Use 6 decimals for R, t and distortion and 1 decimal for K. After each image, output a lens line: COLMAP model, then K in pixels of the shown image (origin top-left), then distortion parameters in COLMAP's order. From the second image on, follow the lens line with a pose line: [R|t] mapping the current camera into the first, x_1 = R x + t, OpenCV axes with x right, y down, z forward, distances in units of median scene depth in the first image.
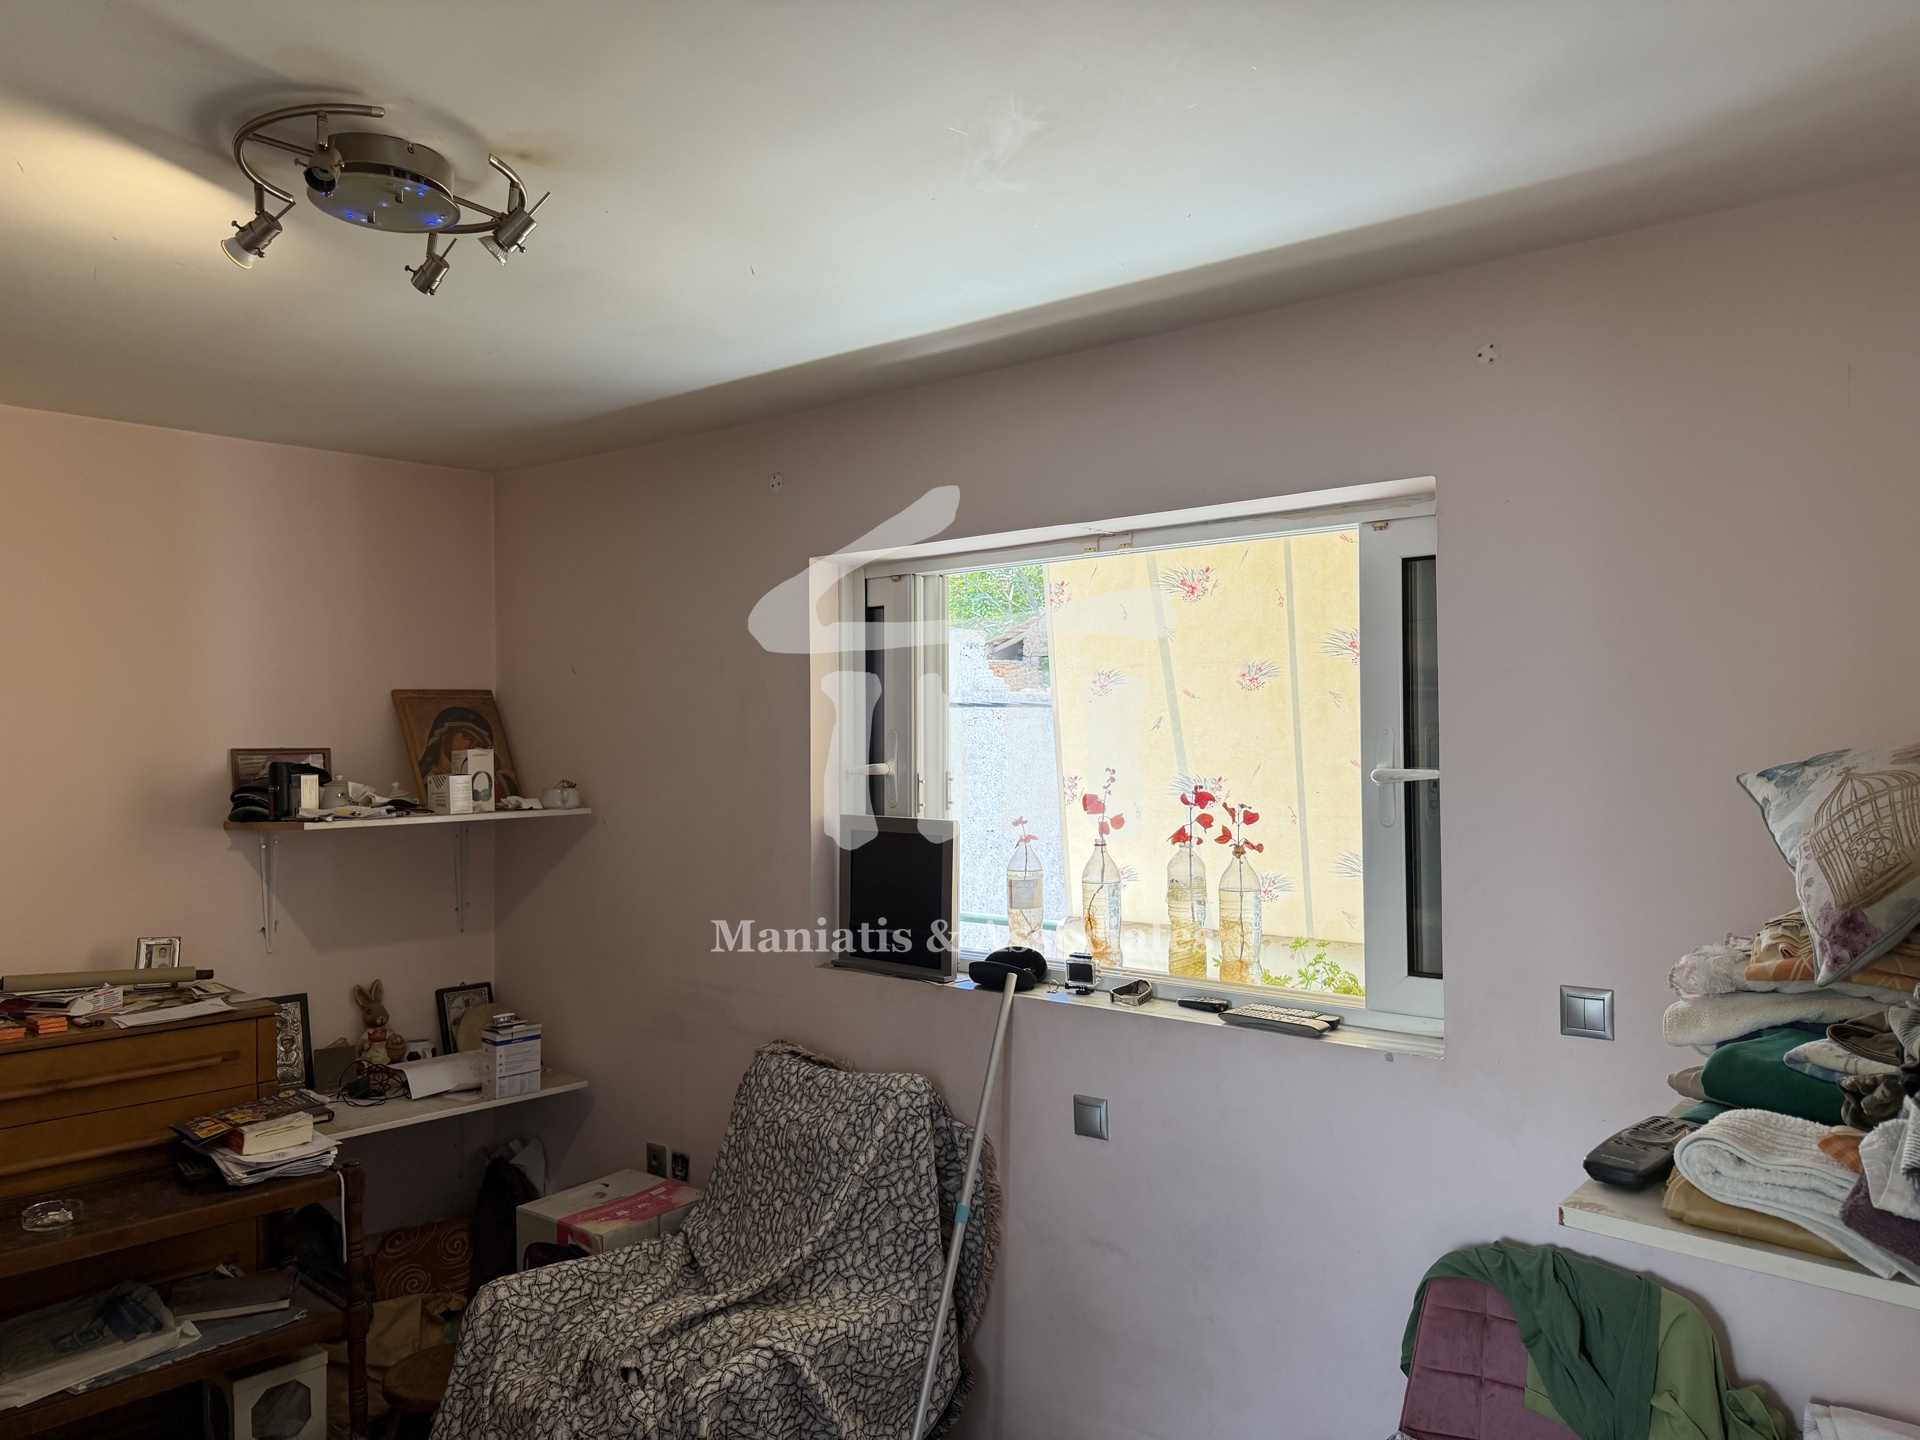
lens RADIAL K [[1357.9, 0, 951.3], [0, 1357.9, 723.8], [0, 0, 1]] dist [0.050524, -0.061356]
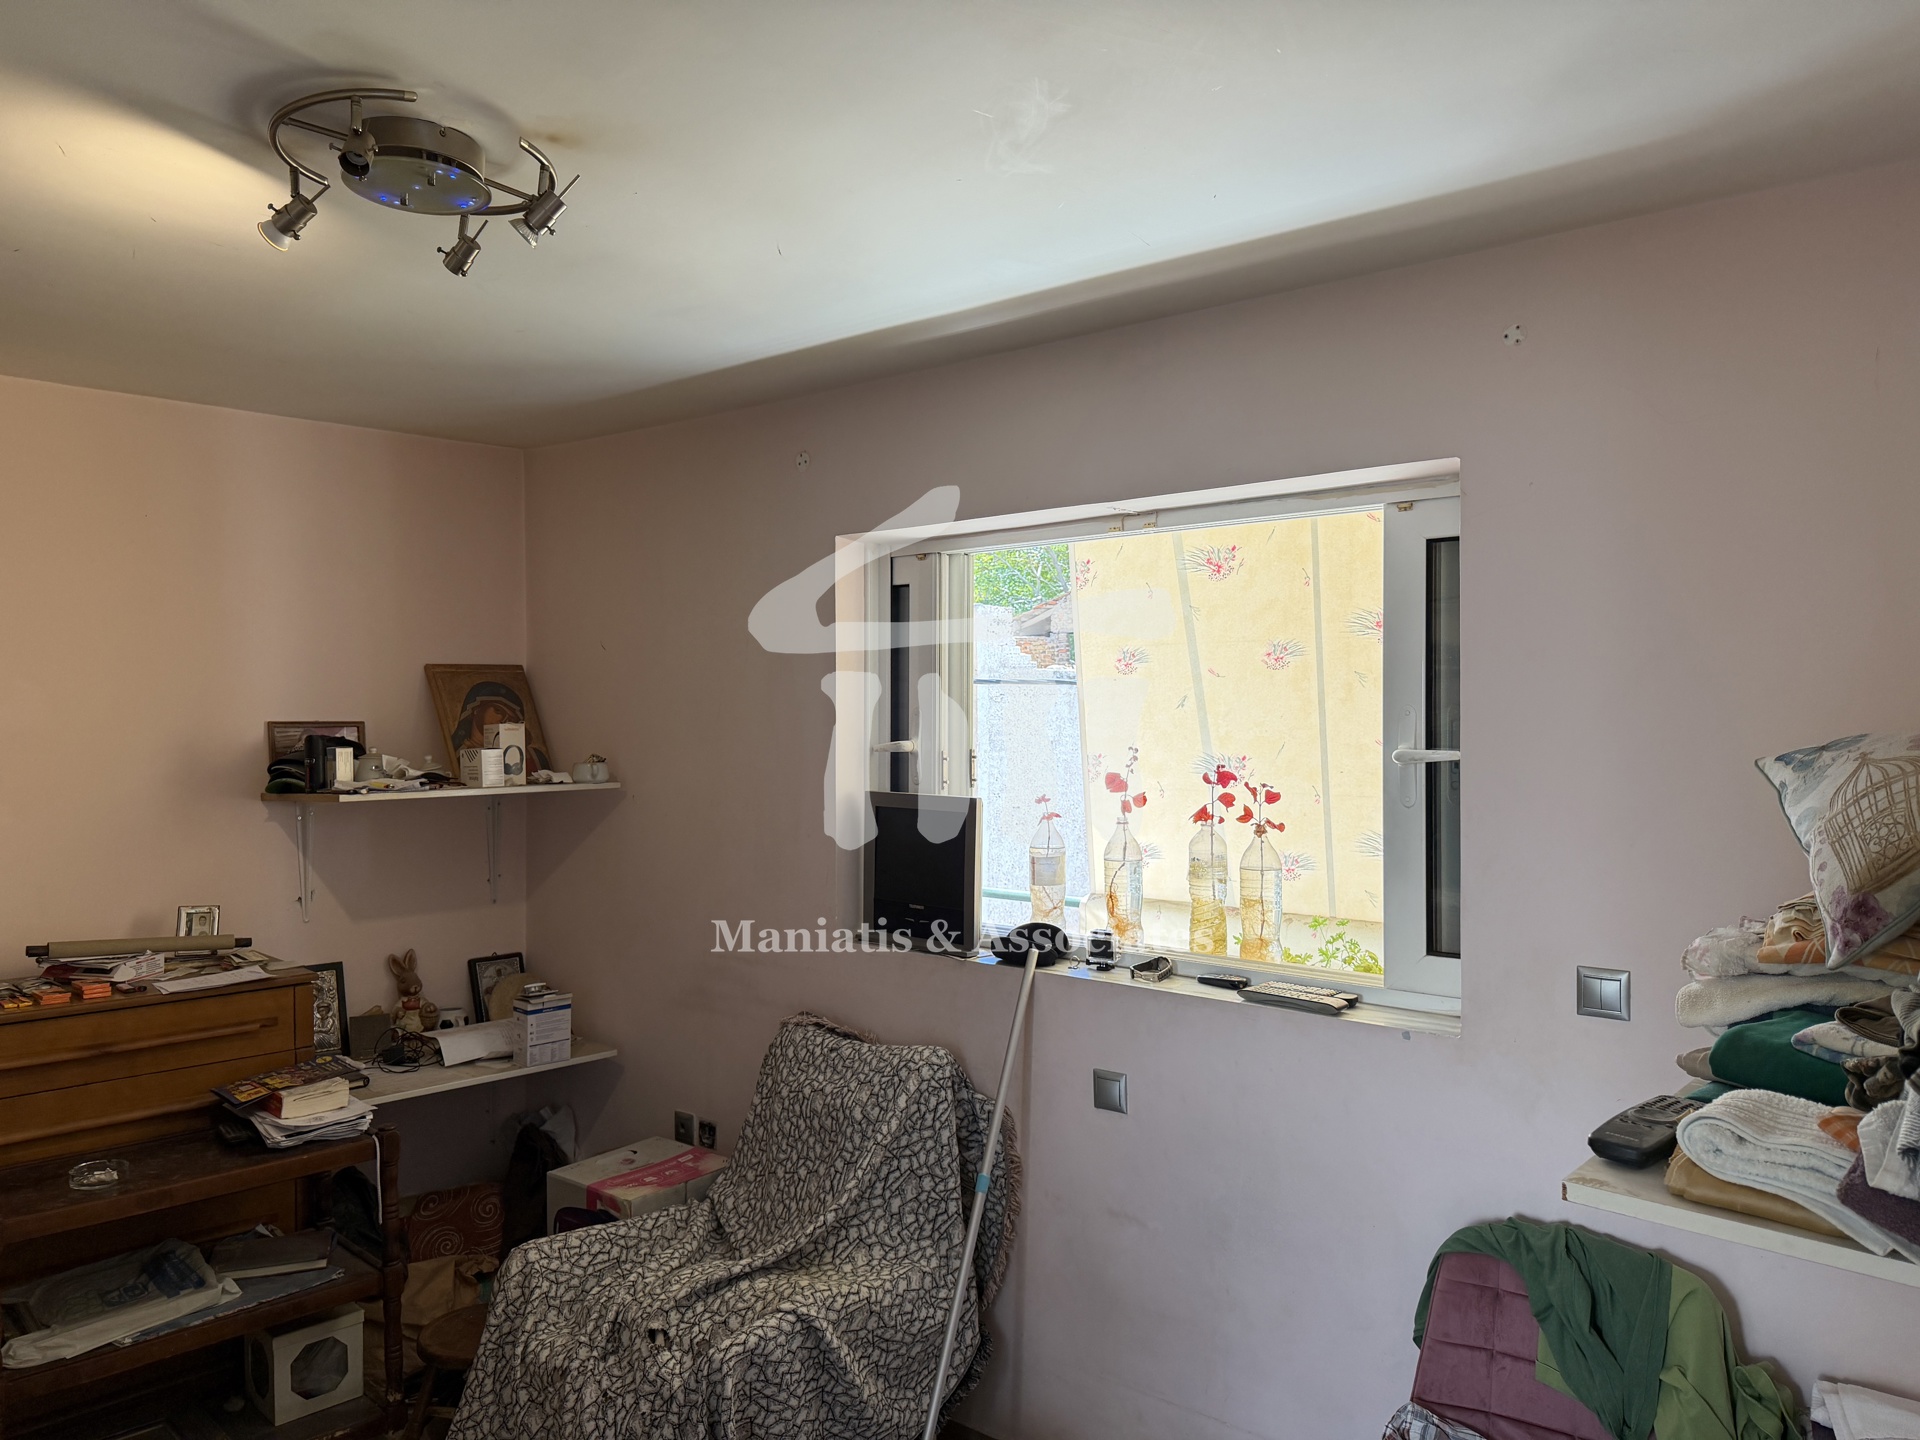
lens RADIAL K [[1357.9, 0, 954.1], [0, 1357.9, 726.4], [0, 0, 1]] dist [0.050524, -0.061356]
pose [[0.999810, 0.006275, -0.018432, 0.003134], [-0.005907, 0.999784, 0.019944, -0.001961], [0.018553, -0.019831, 0.999631, -0.009251]]
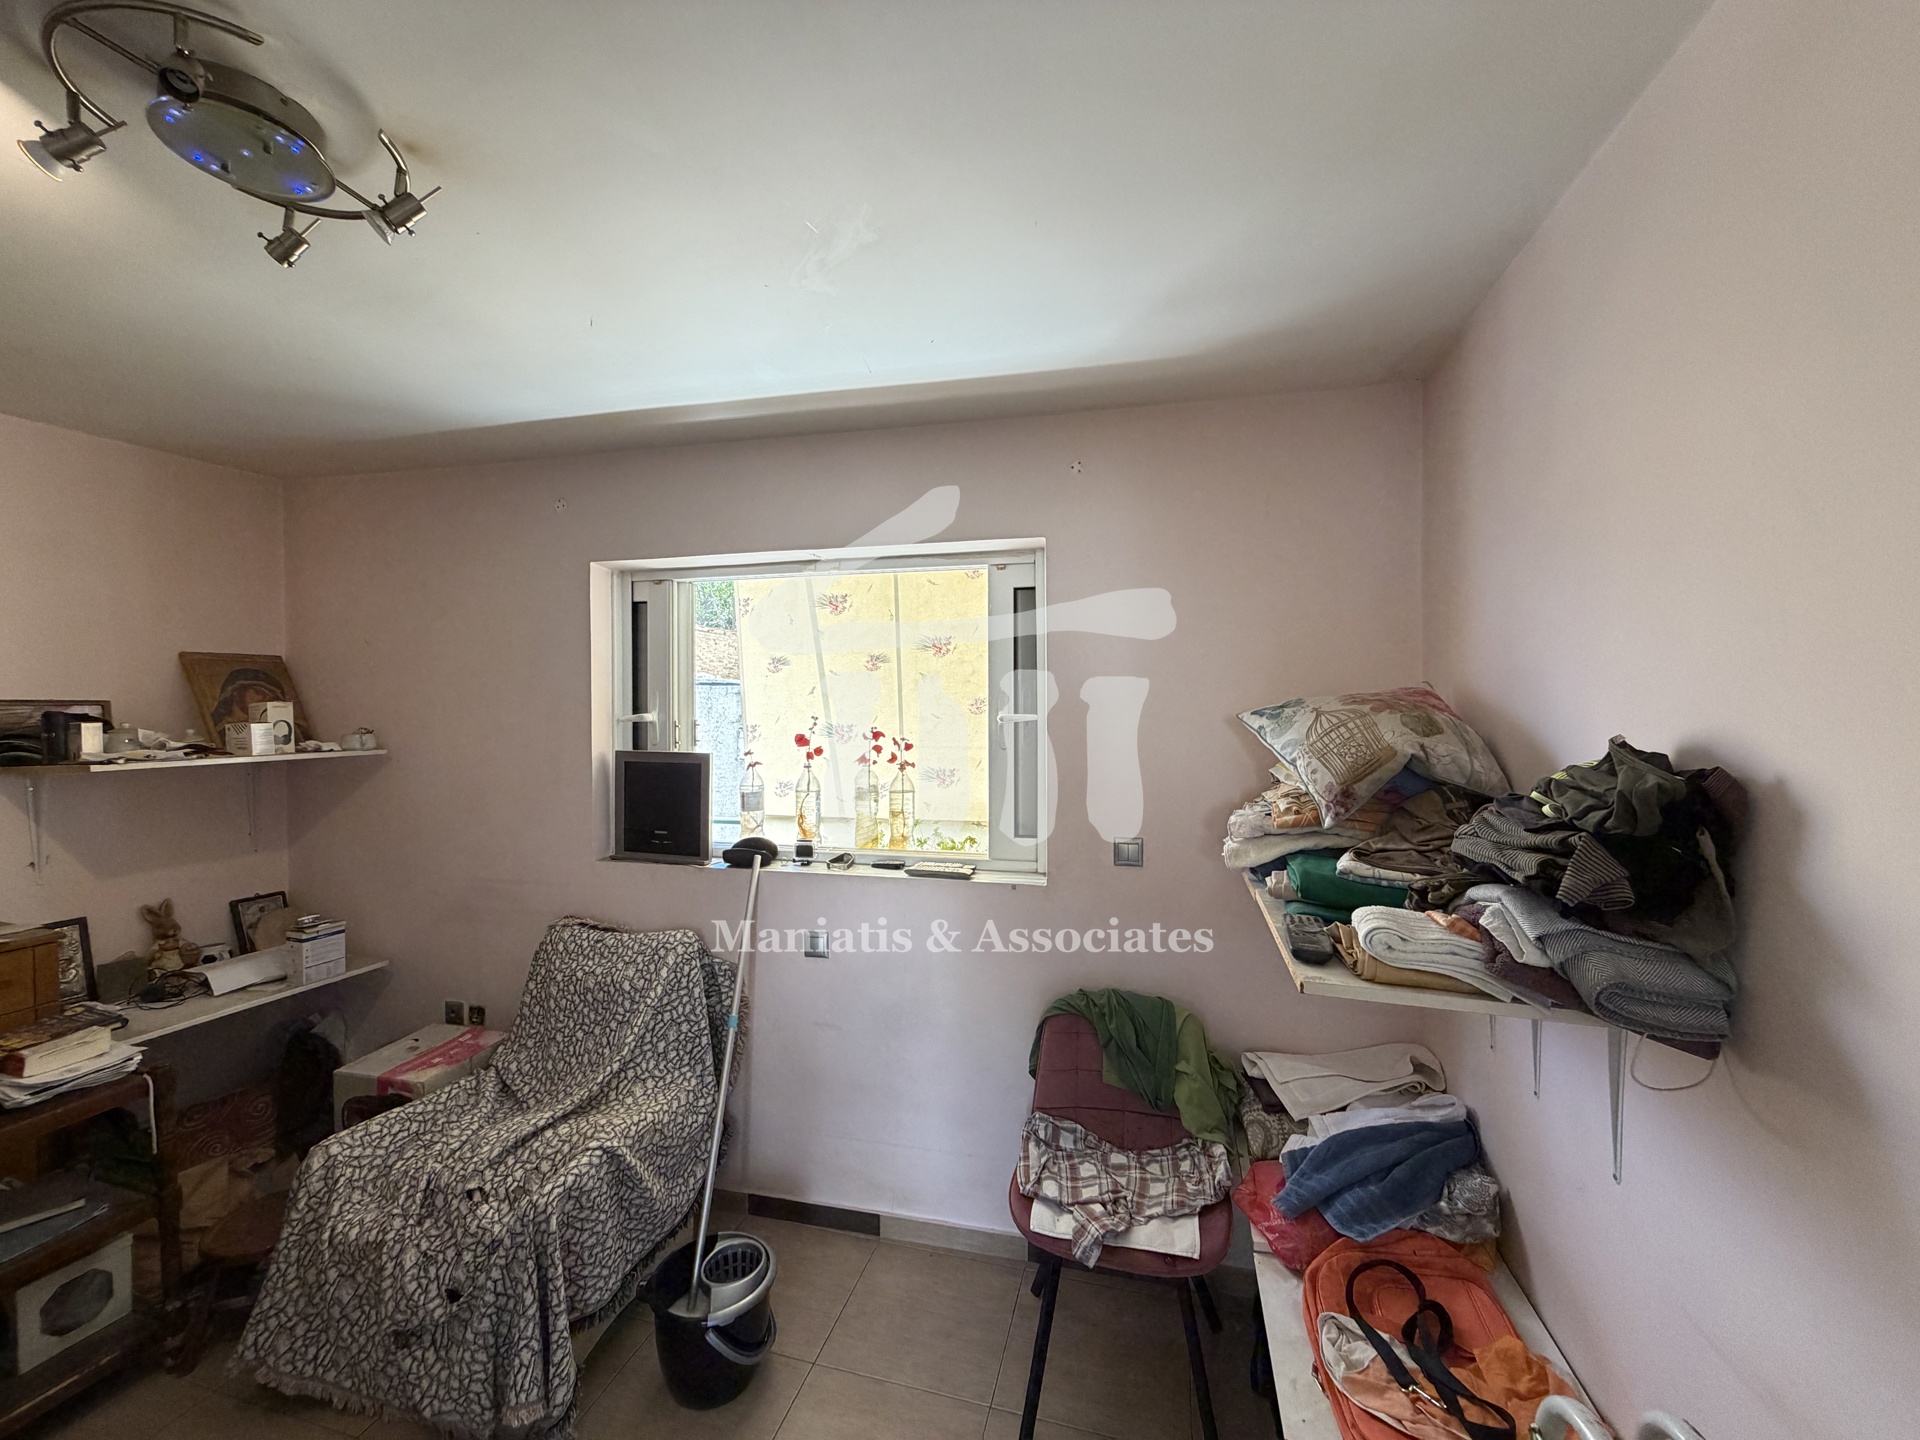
lens RADIAL K [[765.6, 0, 954.1], [0, 765.6, 719.6], [0, 0, 1]] dist [-0.002511, 0.001038]
pose [[0.903888, -0.001386, 0.427768, -0.122170], [-0.009643, 0.999675, 0.023614, 0.016192], [-0.427661, -0.025470, 0.903580, 0.168273]]
